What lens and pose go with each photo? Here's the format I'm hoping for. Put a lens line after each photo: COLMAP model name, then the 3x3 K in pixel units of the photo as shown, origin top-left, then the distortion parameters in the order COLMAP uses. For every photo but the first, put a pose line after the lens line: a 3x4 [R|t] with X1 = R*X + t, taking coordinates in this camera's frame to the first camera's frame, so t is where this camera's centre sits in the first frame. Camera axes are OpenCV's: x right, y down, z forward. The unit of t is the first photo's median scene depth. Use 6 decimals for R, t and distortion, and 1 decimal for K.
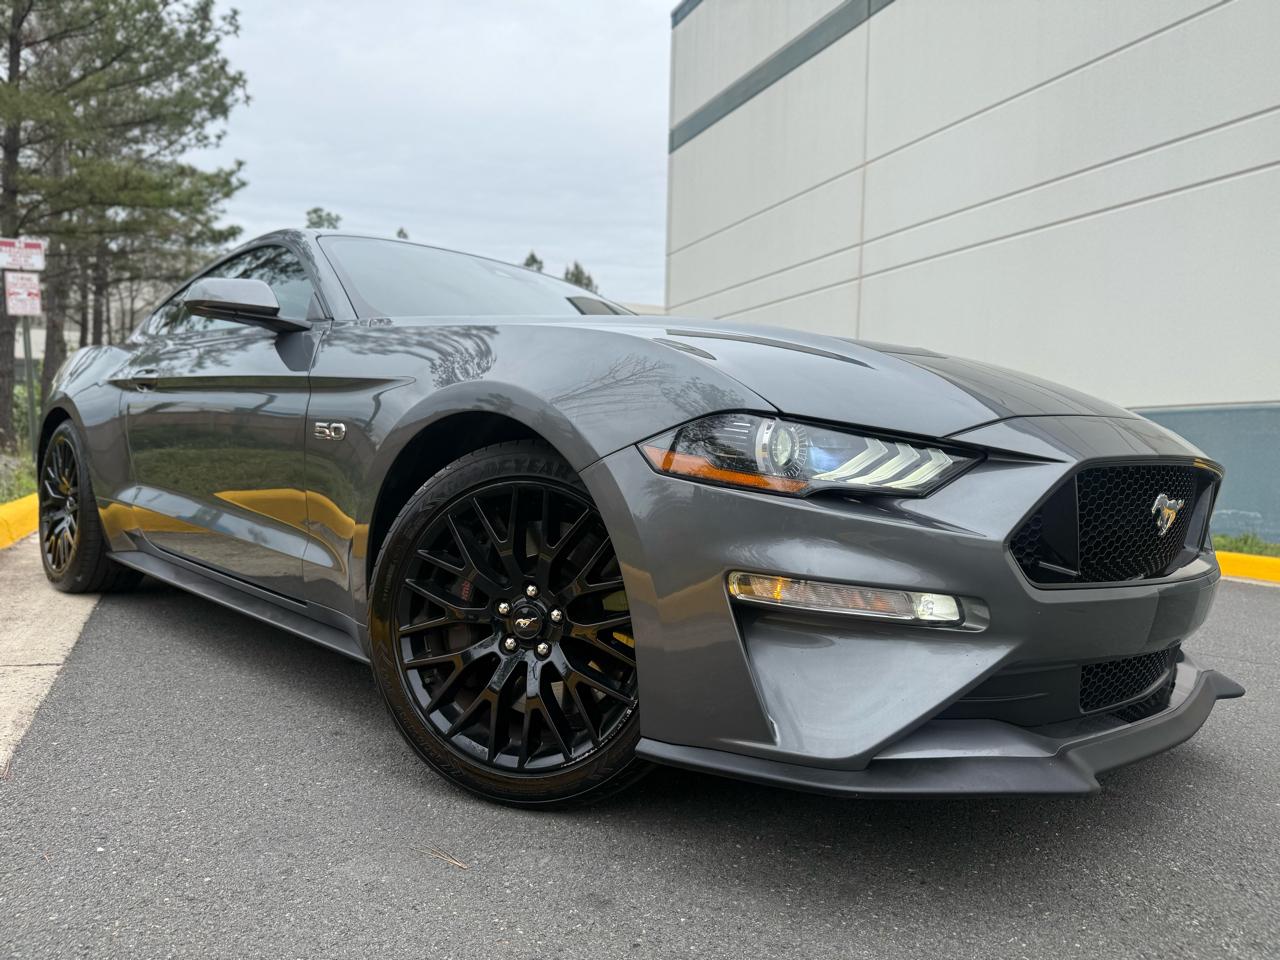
lens RADIAL K [[894.1, 0, 639.6], [0, 894.1, 482.3], [0, 0, 1]] dist [0.004866, -0.012415]
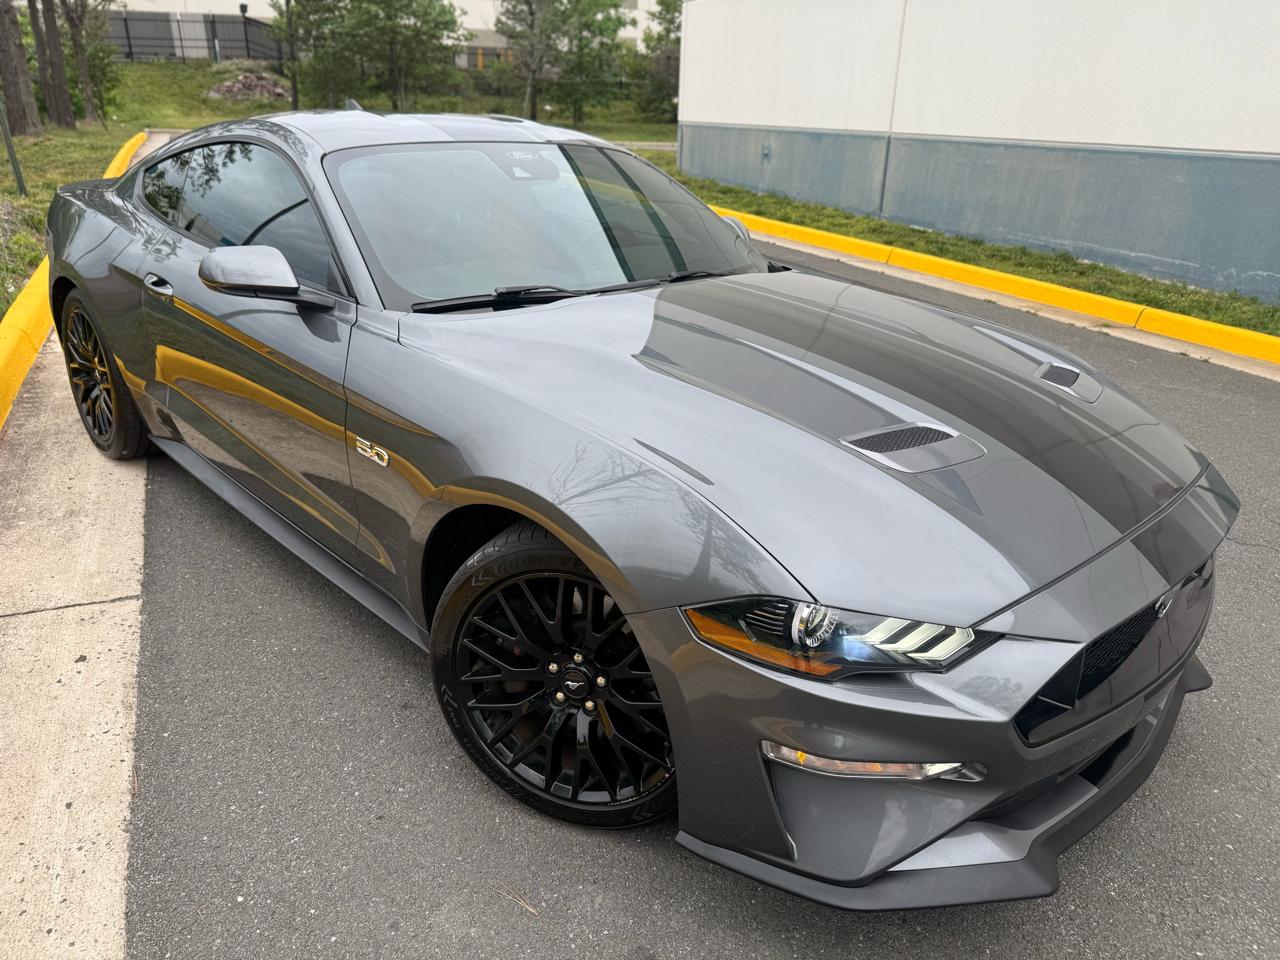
lens RADIAL K [[894.1, 0, 643.1], [0, 894.1, 477.9], [0, 0, 1]] dist [0.004866, -0.012415]
pose [[0.999953, 0.007181, -0.006537, -0.036128], [-0.004416, 0.935813, 0.352470, -0.483240], [0.008649, -0.352425, 0.935800, 0.045252]]
